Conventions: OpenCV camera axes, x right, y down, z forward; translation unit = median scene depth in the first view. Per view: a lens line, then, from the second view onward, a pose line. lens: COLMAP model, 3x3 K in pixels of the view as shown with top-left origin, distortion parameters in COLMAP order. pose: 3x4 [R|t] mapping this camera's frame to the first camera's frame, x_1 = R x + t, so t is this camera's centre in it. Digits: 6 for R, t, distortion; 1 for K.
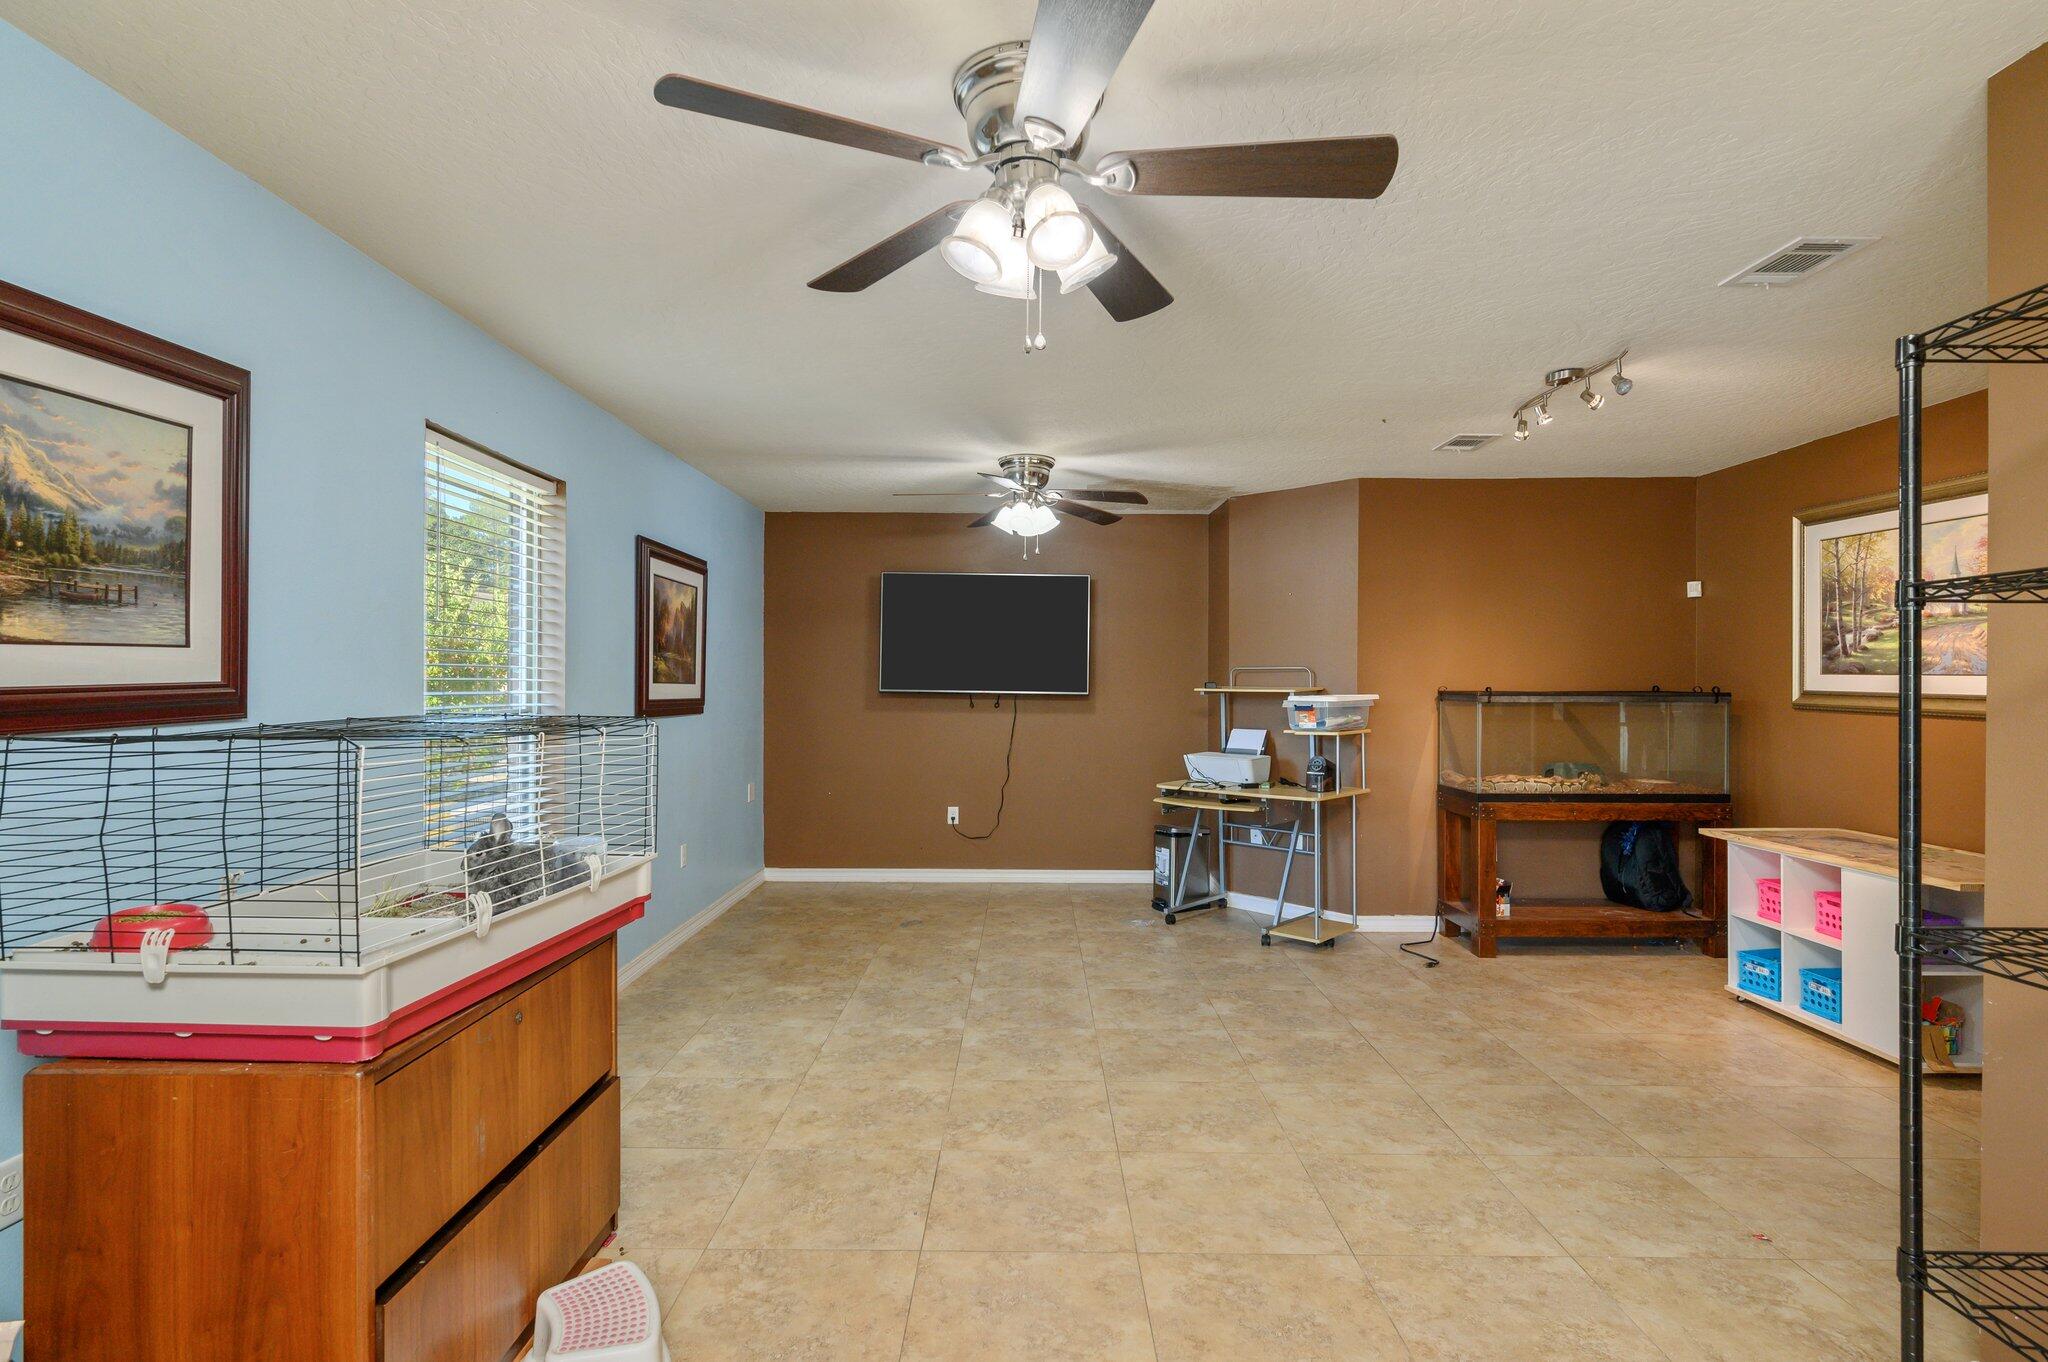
lens RADIAL K [[1023.6, 0, 1017.7], [0, 1023.6, 680.0], [0, 0, 1]] dist [-0.002709, 0.002062]
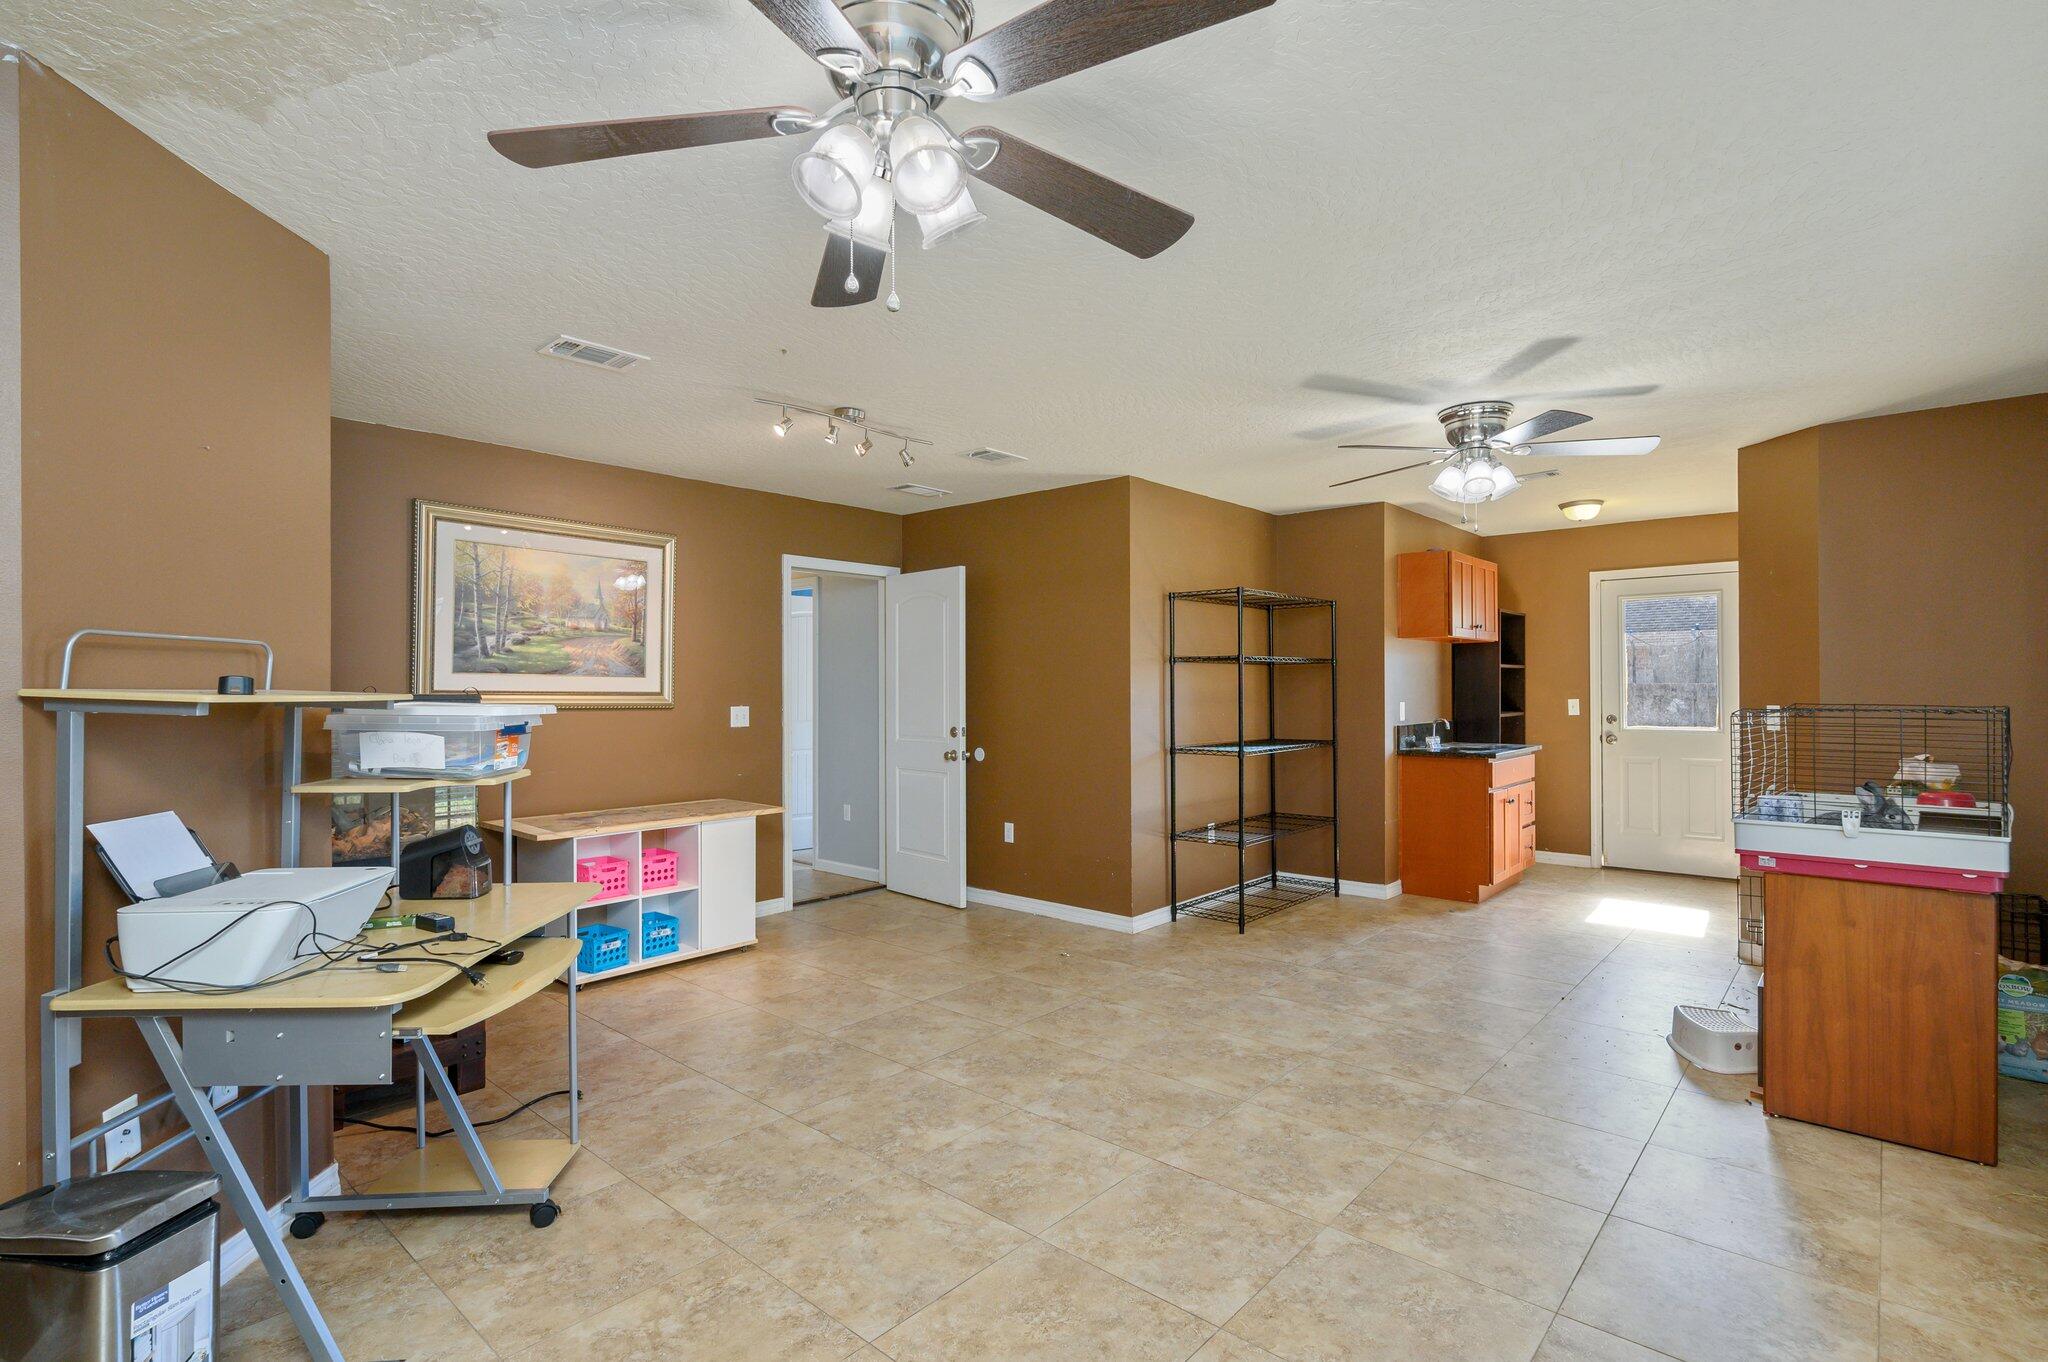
lens RADIAL K [[1023.6, 0, 1008.3], [0, 1023.6, 684.3], [0, 0, 1]] dist [-0.002709, 0.002062]
pose [[-0.764498, 0.001220, 0.644625, -0.297906], [-0.001683, 0.999991, -0.003890, 0.008632], [-0.644624, -0.004059, -0.764489, 1.551930]]
